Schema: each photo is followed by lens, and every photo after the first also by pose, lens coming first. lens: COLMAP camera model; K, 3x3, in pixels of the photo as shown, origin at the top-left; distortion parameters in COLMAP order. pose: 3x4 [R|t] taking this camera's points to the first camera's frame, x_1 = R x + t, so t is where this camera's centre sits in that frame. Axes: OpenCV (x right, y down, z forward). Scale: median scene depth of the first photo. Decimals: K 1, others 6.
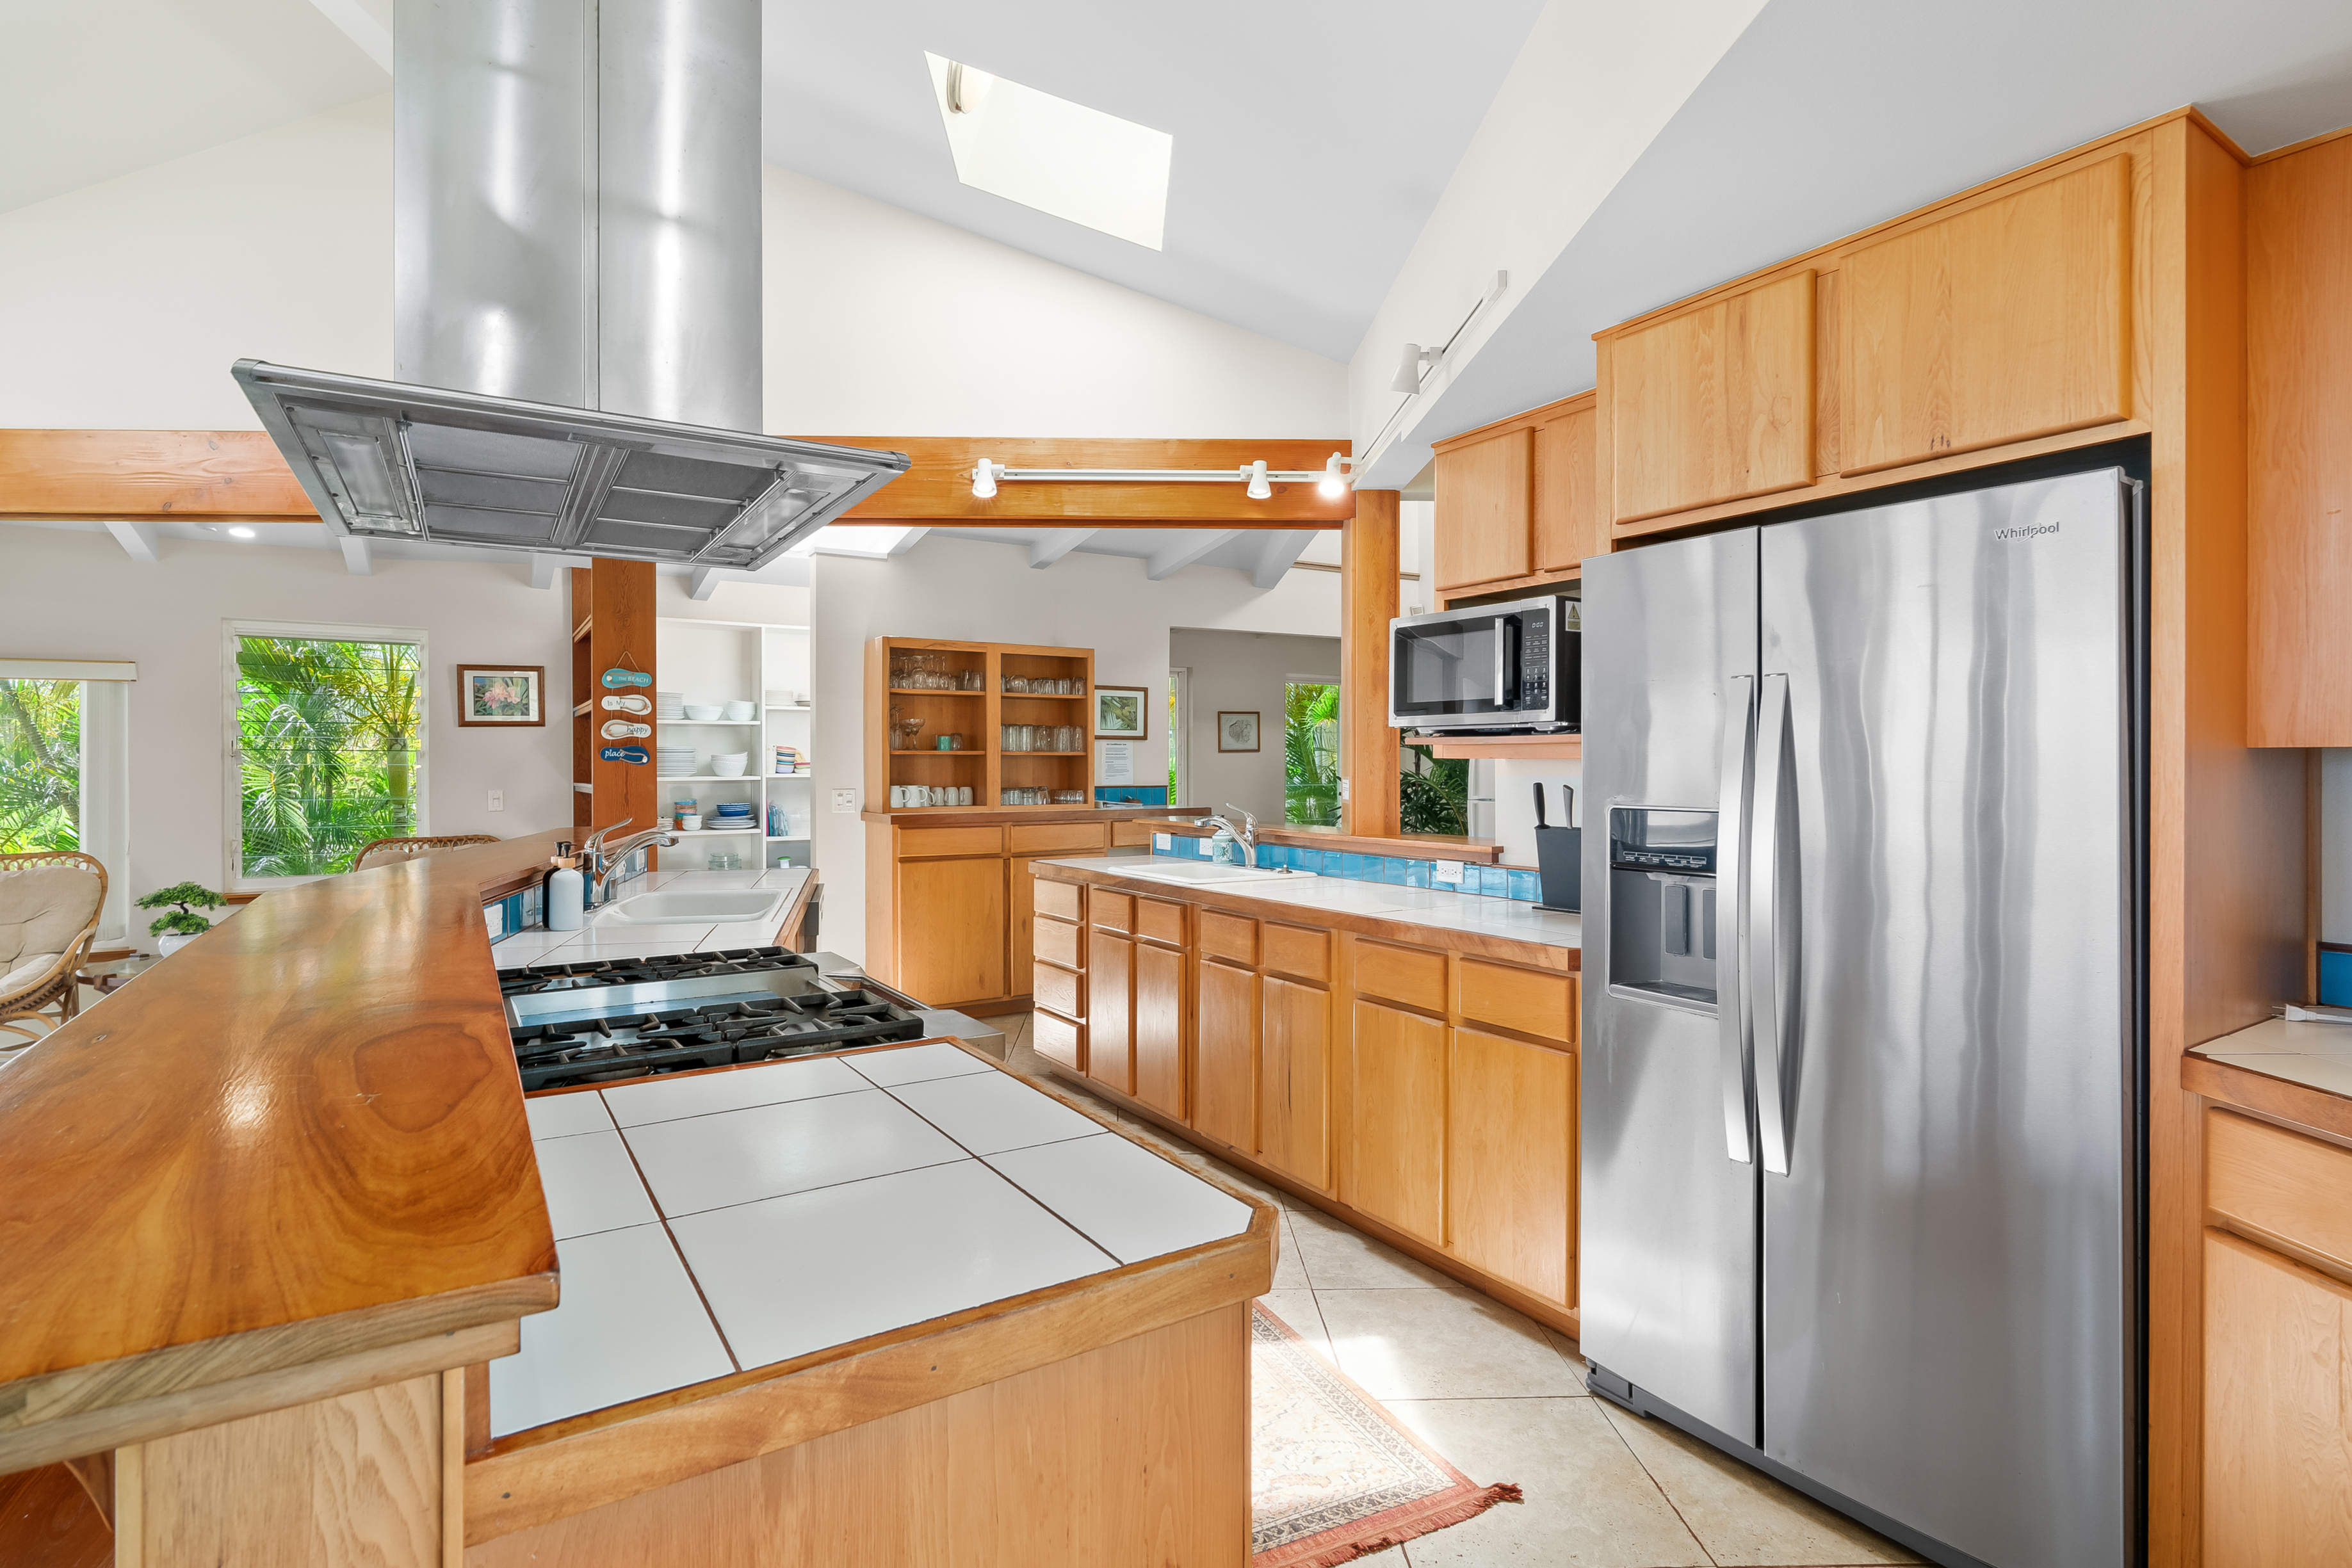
lens RADIAL K [[1140.0, 0, 1176.6], [0, 1140.0, 776.3], [0, 0, 1]] dist [-0.001187, 0.000112]
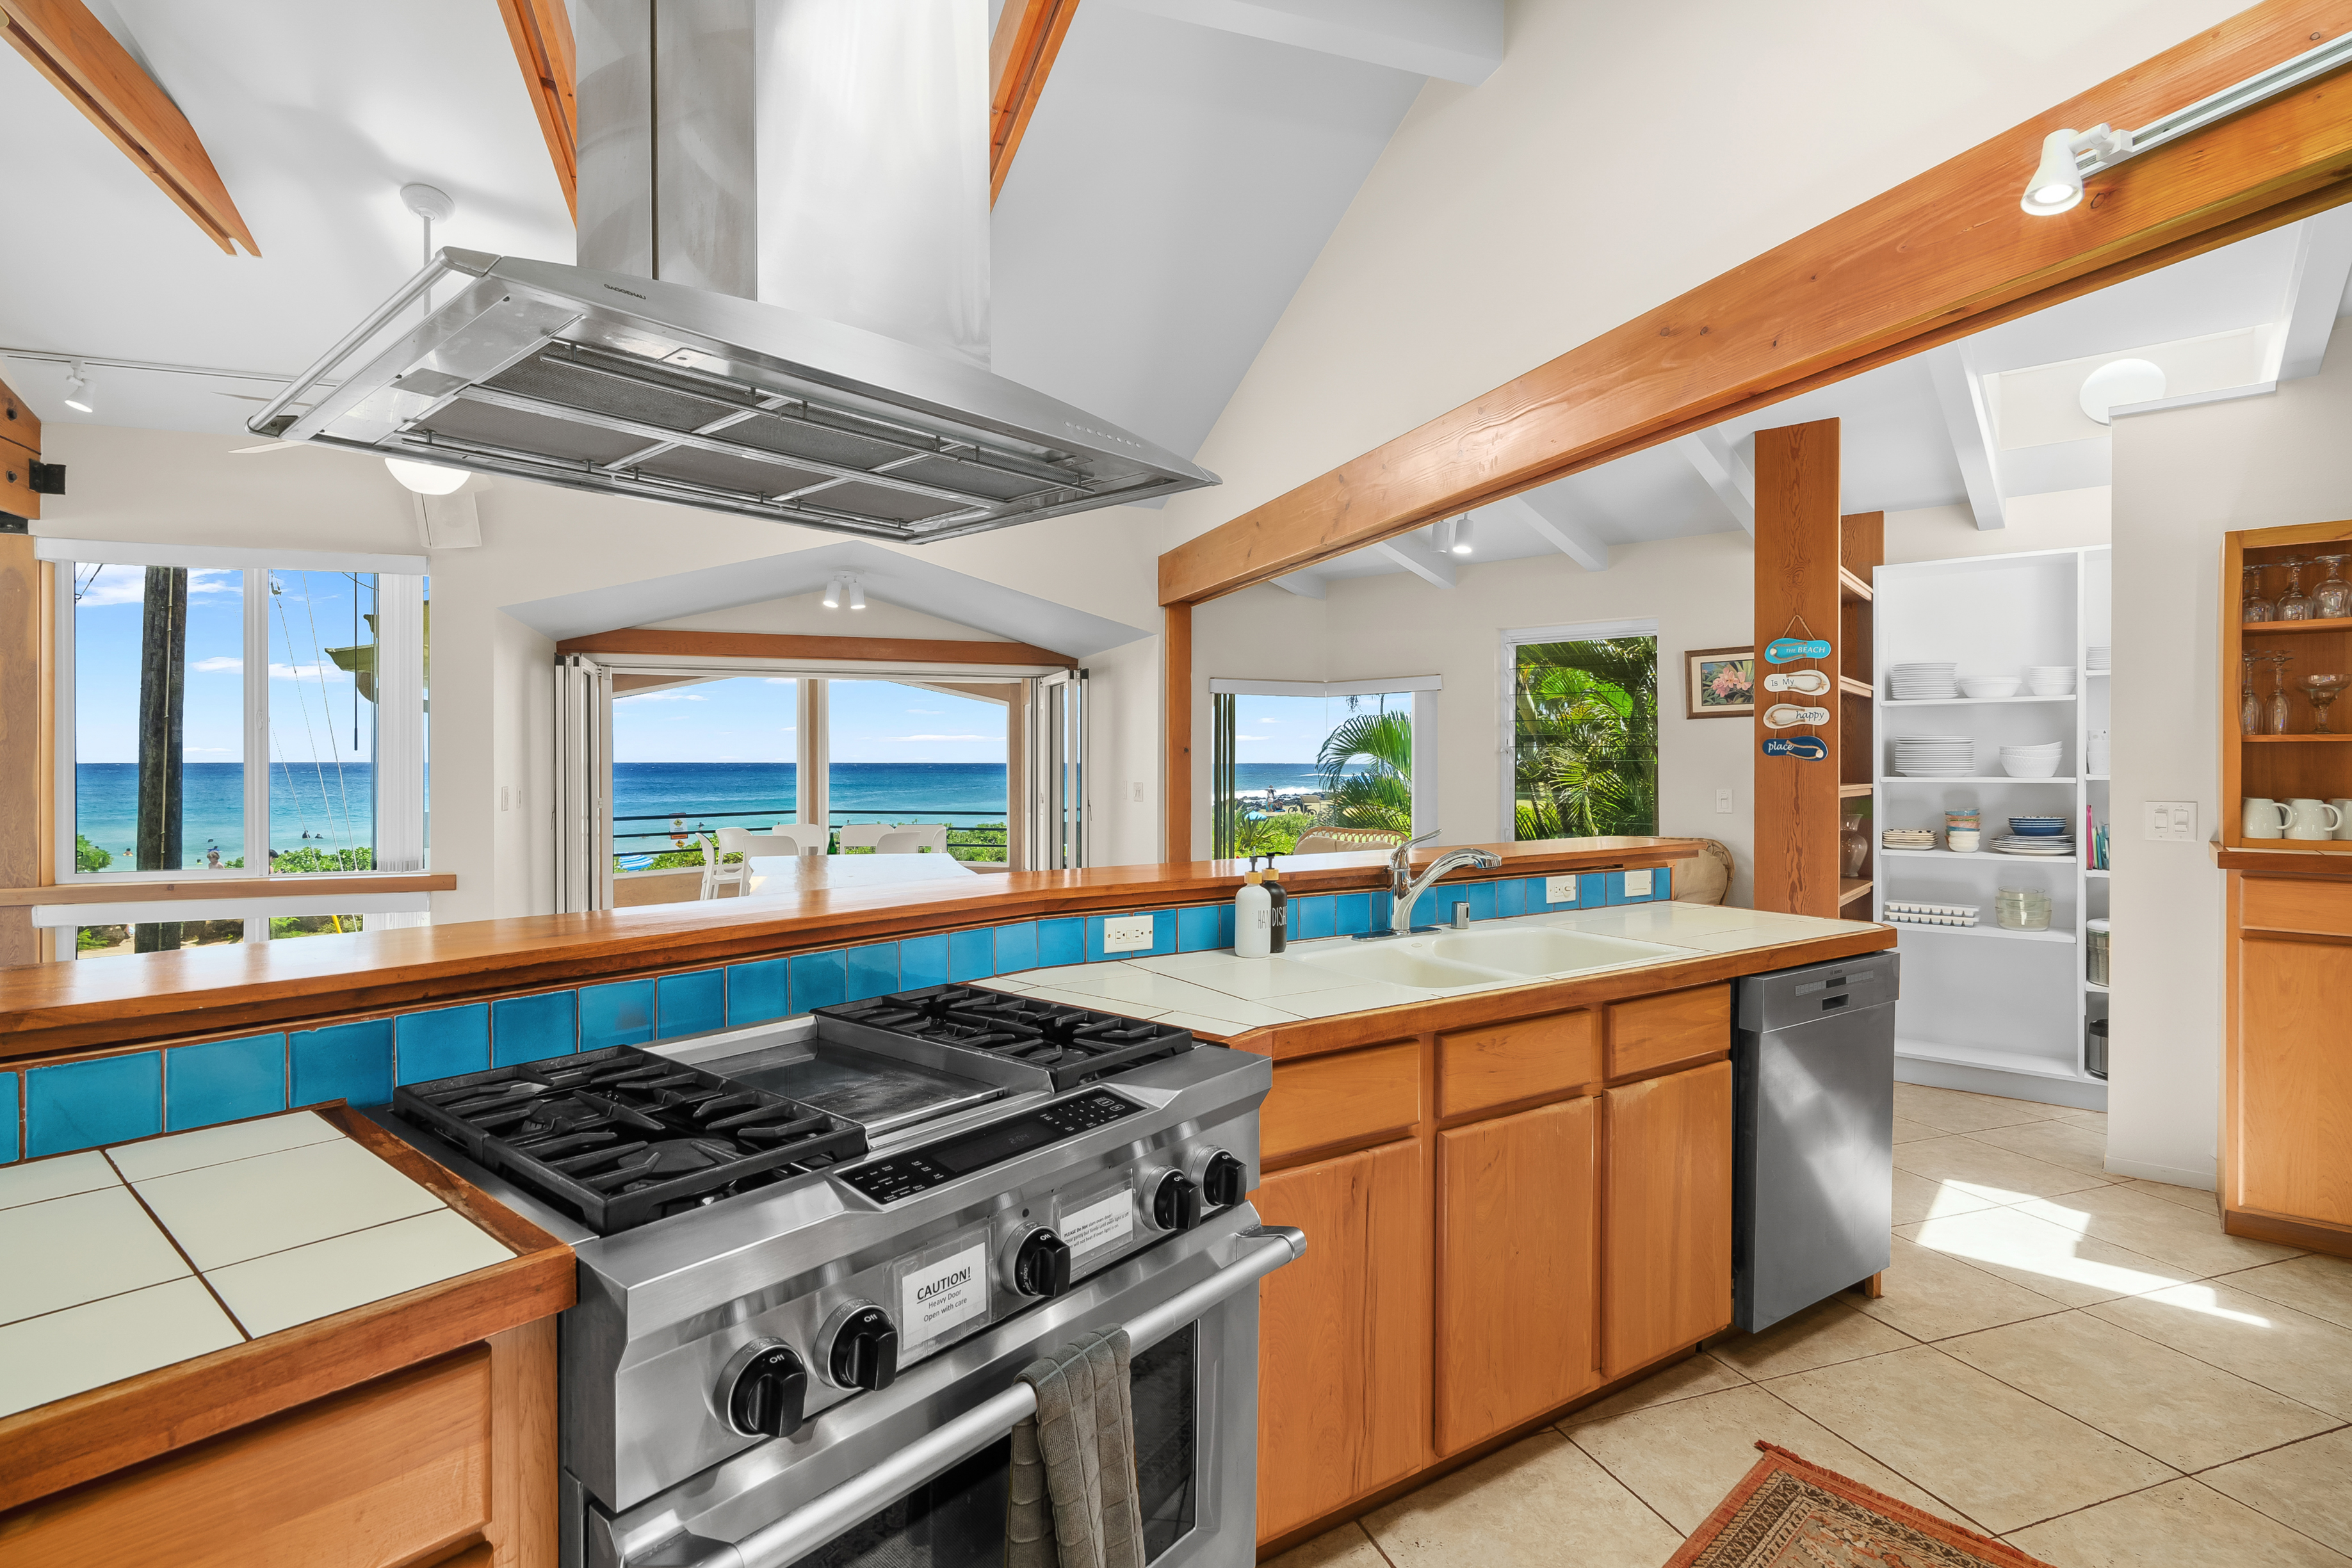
lens RADIAL K [[1140.0, 0, 1173.2], [0, 1140.0, 772.4], [0, 0, 1]] dist [-0.001187, 0.000112]
pose [[0.294034, 0.010479, -0.955738, 0.124323], [-0.008073, 0.999931, 0.008480, -0.004935], [0.955761, 0.005222, 0.294098, 0.331609]]
